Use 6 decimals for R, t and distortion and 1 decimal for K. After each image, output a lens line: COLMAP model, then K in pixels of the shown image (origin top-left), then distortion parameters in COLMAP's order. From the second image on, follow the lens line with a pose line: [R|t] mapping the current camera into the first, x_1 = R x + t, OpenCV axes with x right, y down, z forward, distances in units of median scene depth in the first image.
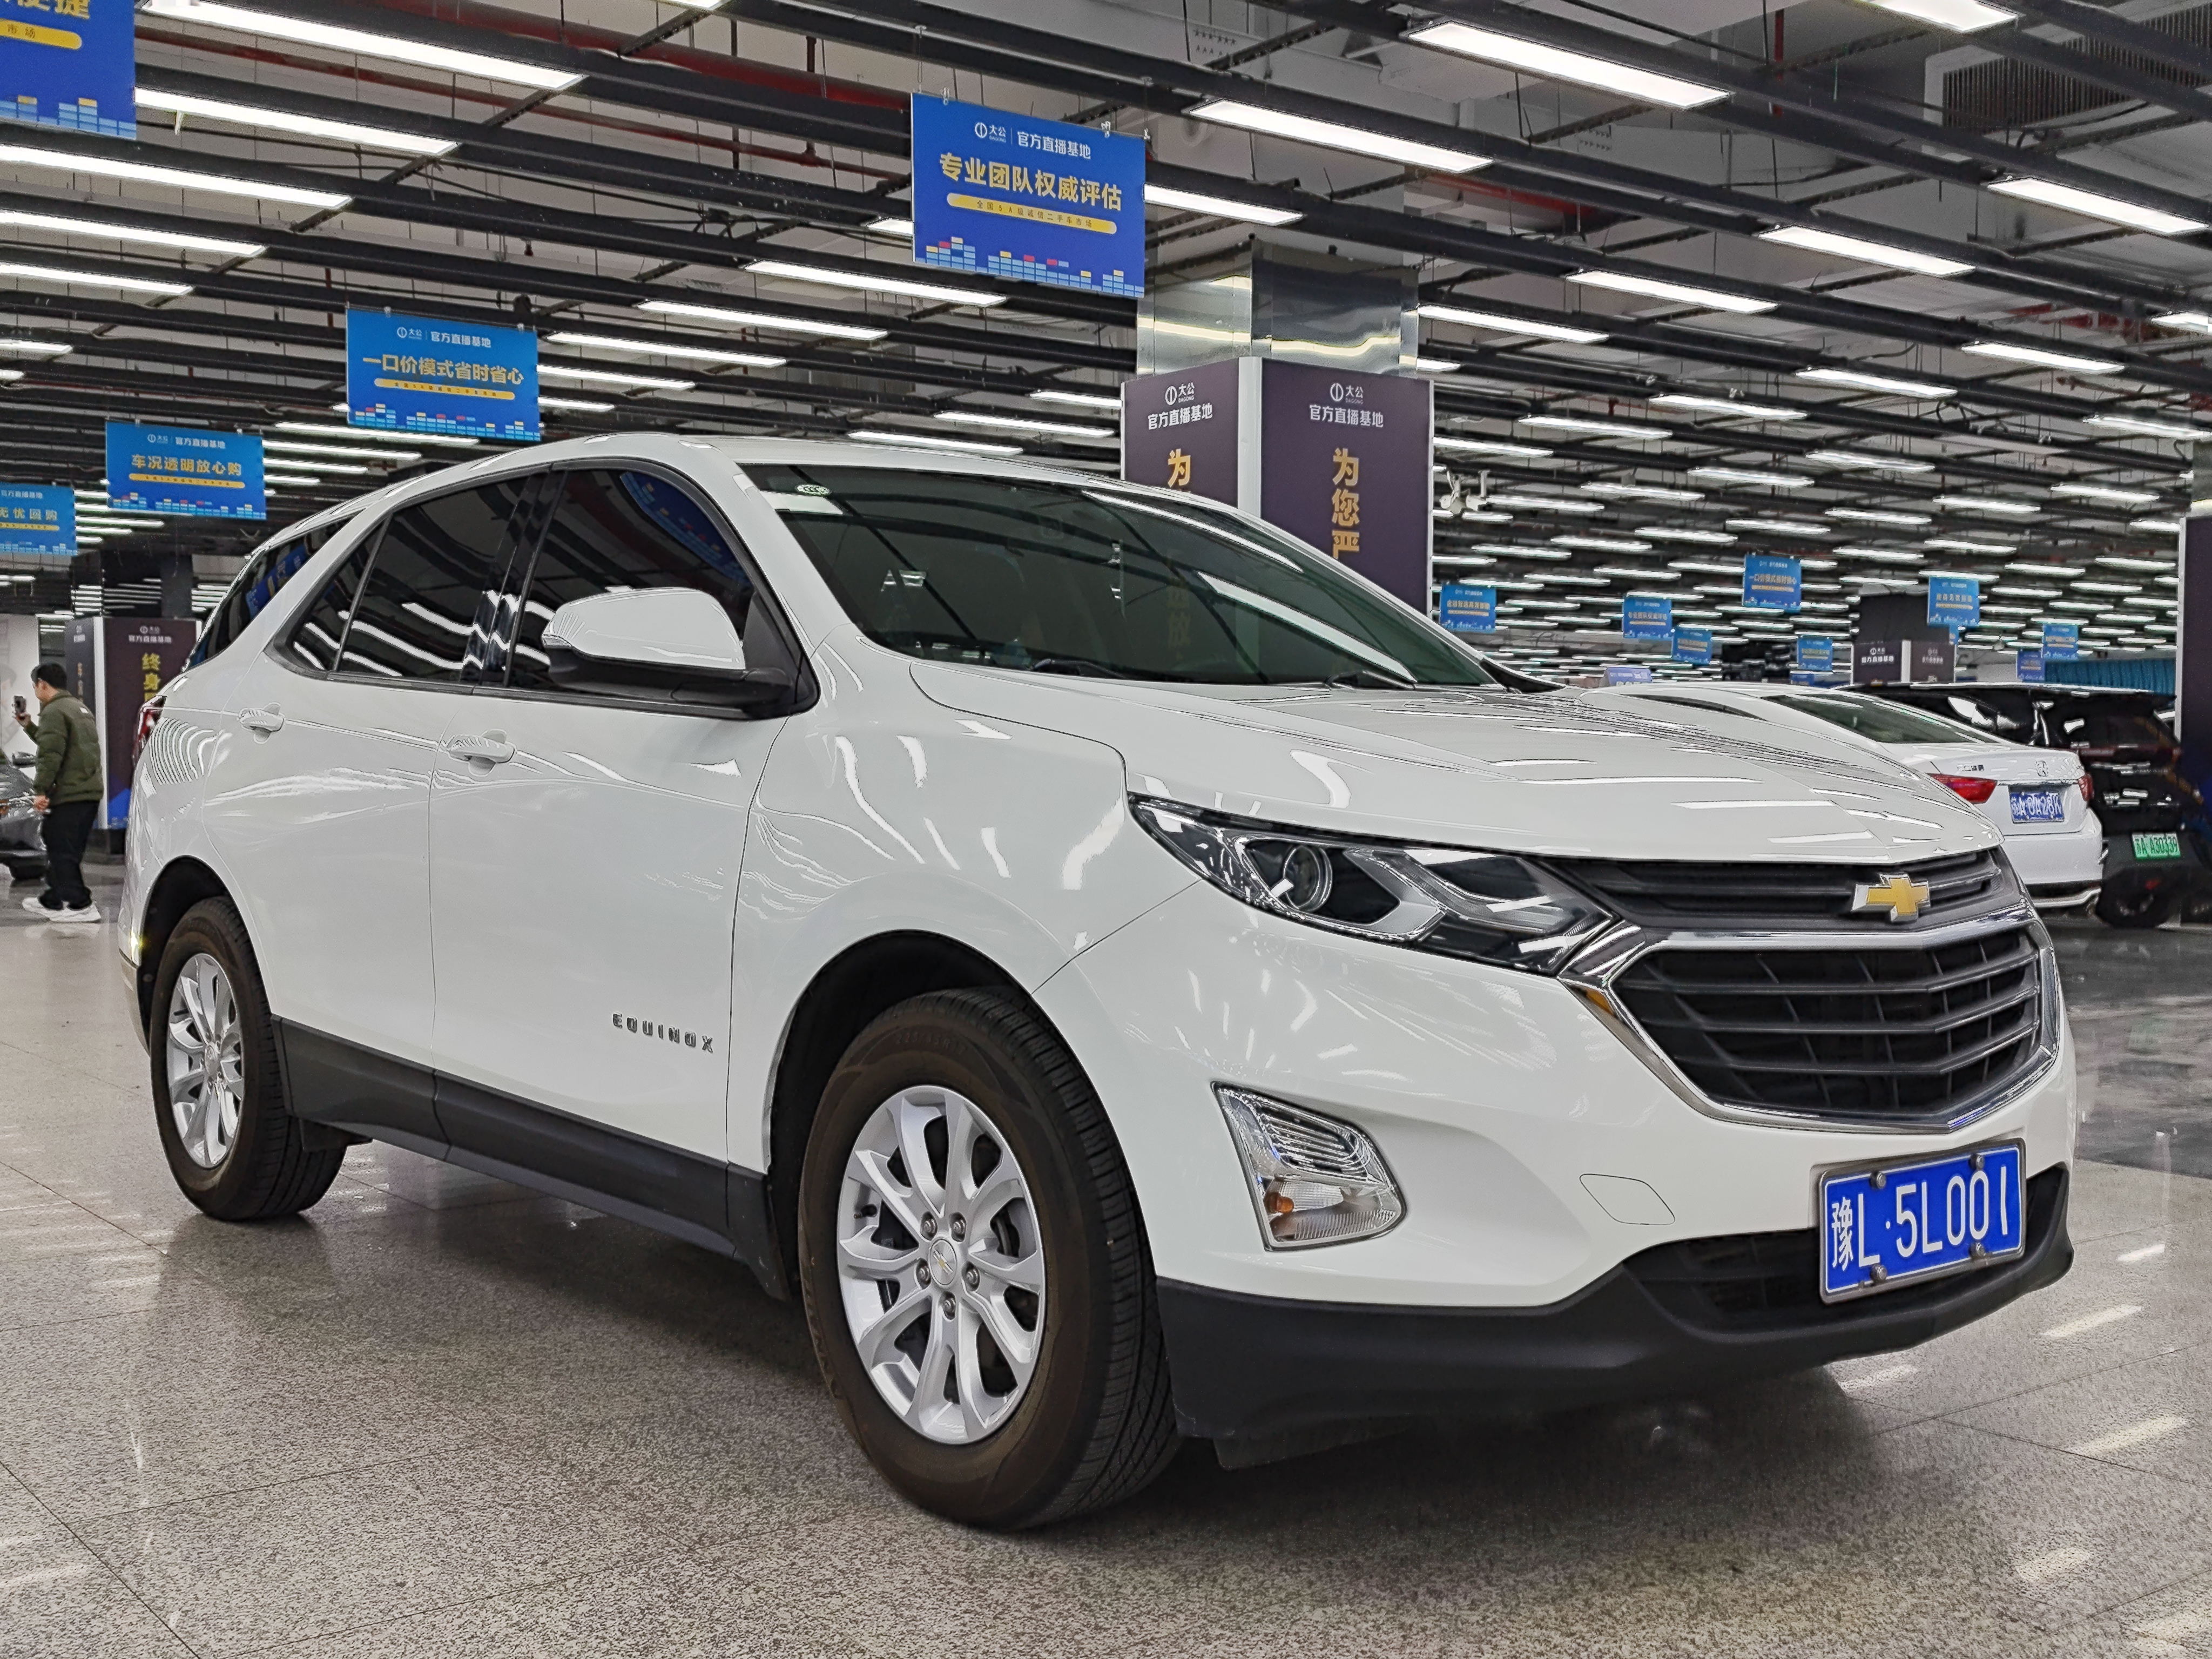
lens RADIAL K [[2375.3, 0, 1104.9], [0, 2375.3, 813.2], [0, 0, 1]] dist [0.059447, 0.000000]
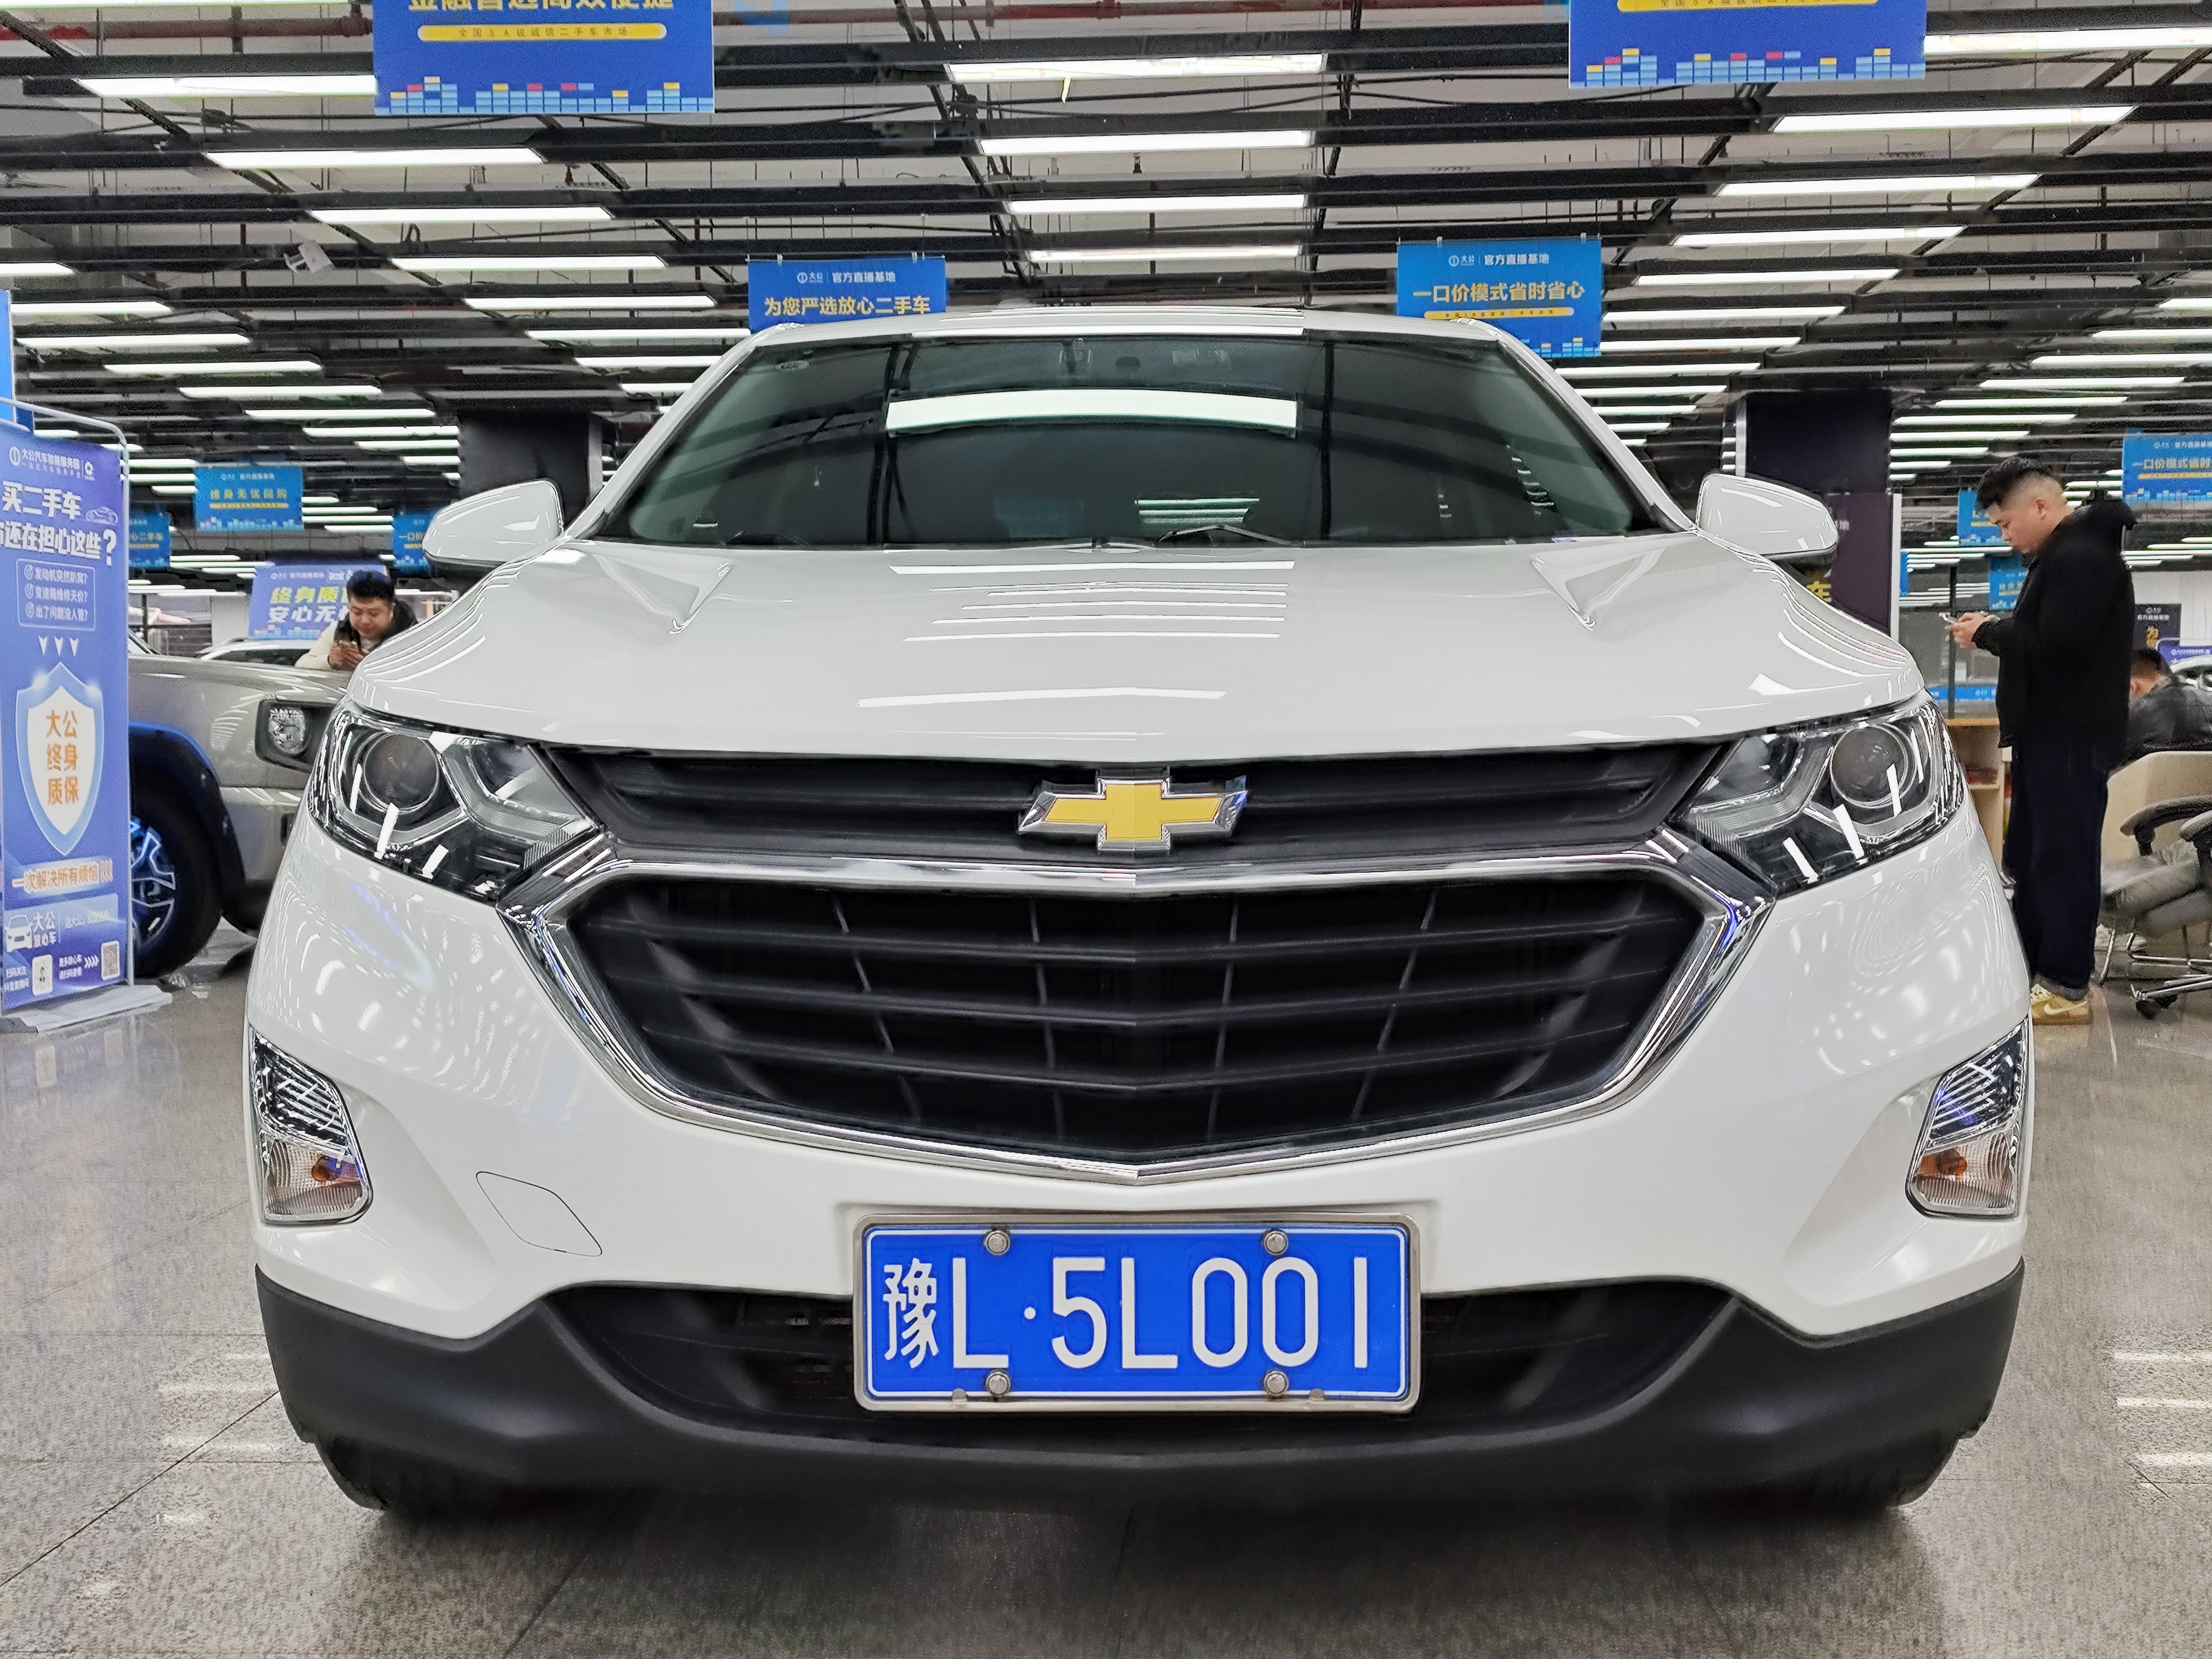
lens RADIAL K [[2375.3, 0, 1112.7], [0, 2375.3, 841.3], [0, 0, 1]] dist [0.059447, 0.000000]
pose [[0.750841, 0.024324, -0.660035, 0.756479], [-0.005943, 0.999530, 0.030074, 0.023024], [0.660456, -0.018658, 0.750633, 0.519927]]
